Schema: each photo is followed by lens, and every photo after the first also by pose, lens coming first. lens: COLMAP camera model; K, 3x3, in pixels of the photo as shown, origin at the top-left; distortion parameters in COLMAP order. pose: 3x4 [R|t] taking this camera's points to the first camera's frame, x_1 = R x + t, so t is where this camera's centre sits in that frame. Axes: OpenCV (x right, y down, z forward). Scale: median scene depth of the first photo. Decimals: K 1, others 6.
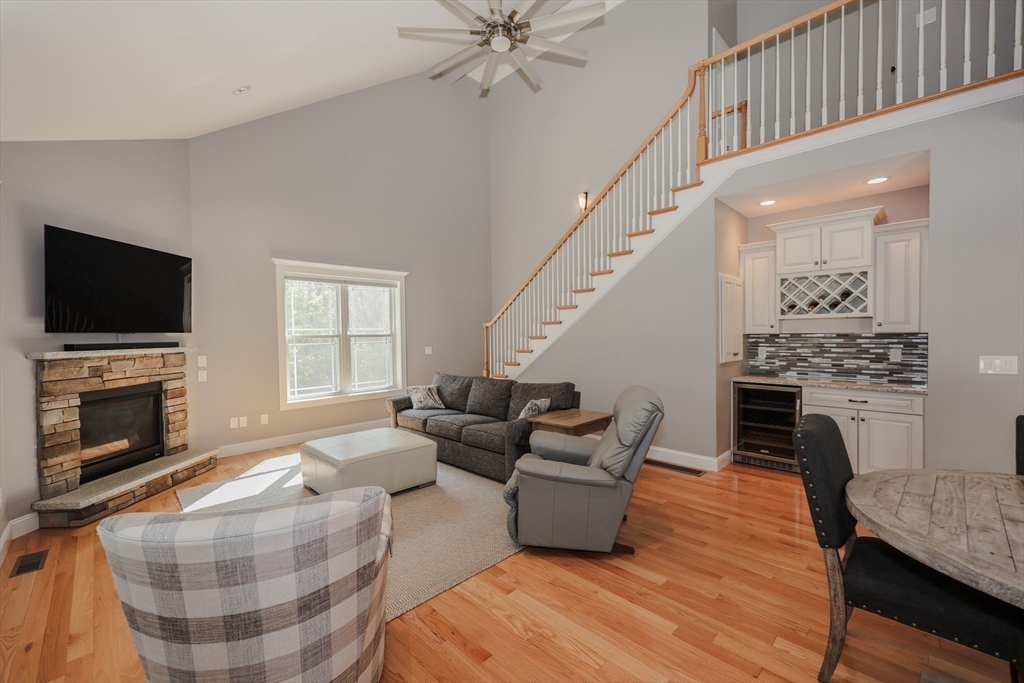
lens RADIAL K [[422.0, 0, 512.0], [0, 422.0, 341.5], [0, 0, 1]] dist [0.000298, 0.000028]
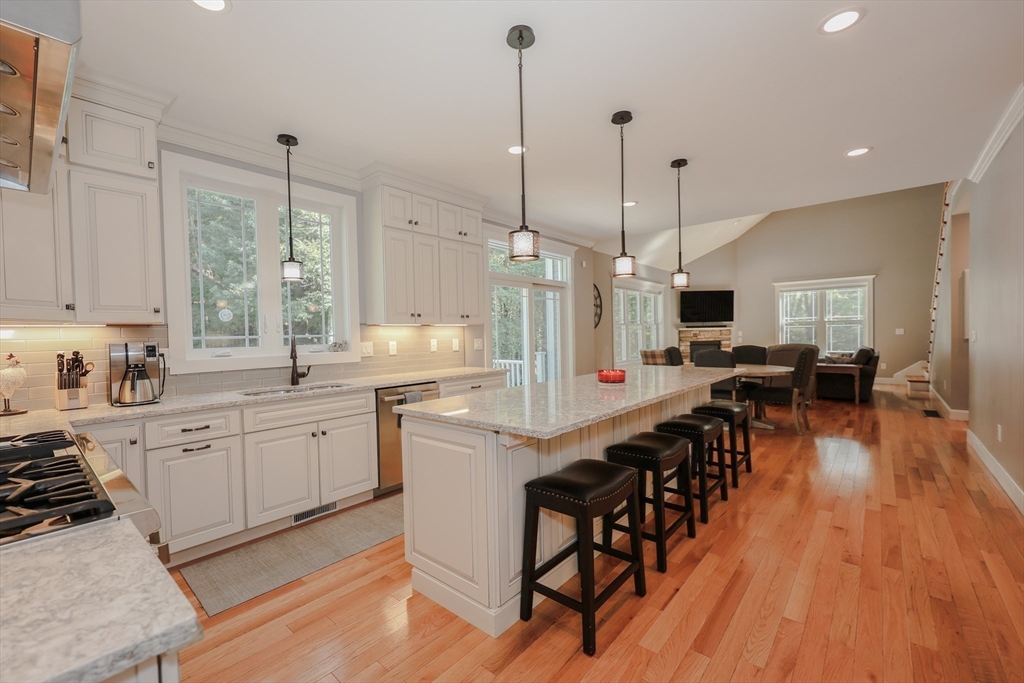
lens RADIAL K [[422.0, 0, 512.0], [0, 422.0, 341.5], [0, 0, 1]] dist [0.000298, 0.000028]
pose [[0.074257, 0.034373, -0.996647, 1.643697], [-0.000328, 0.999407, 0.034443, 0.011824], [0.997239, -0.002231, 0.074224, -0.460618]]
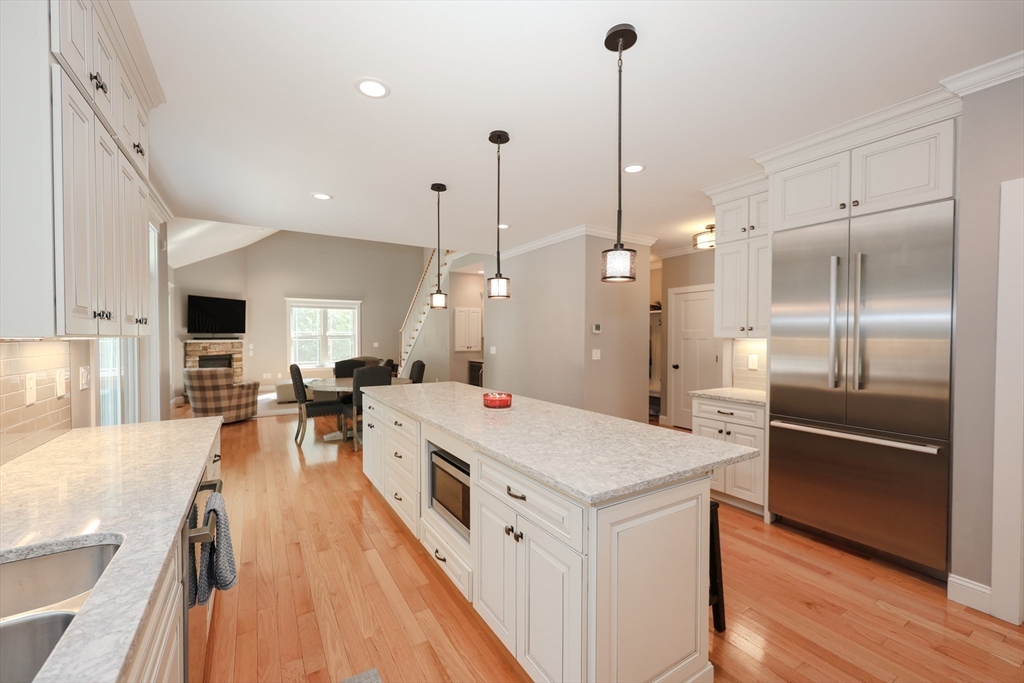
lens RADIAL K [[409.4, 0, 496.4], [0, 409.4, 341.9], [0, 0, 1]] dist [0.018836, -0.000039]
pose [[0.969791, 0.016711, -0.243362, 1.145292], [-0.017417, 0.999848, -0.000750, 0.002667], [0.243313, 0.004966, 0.969935, -0.858845]]
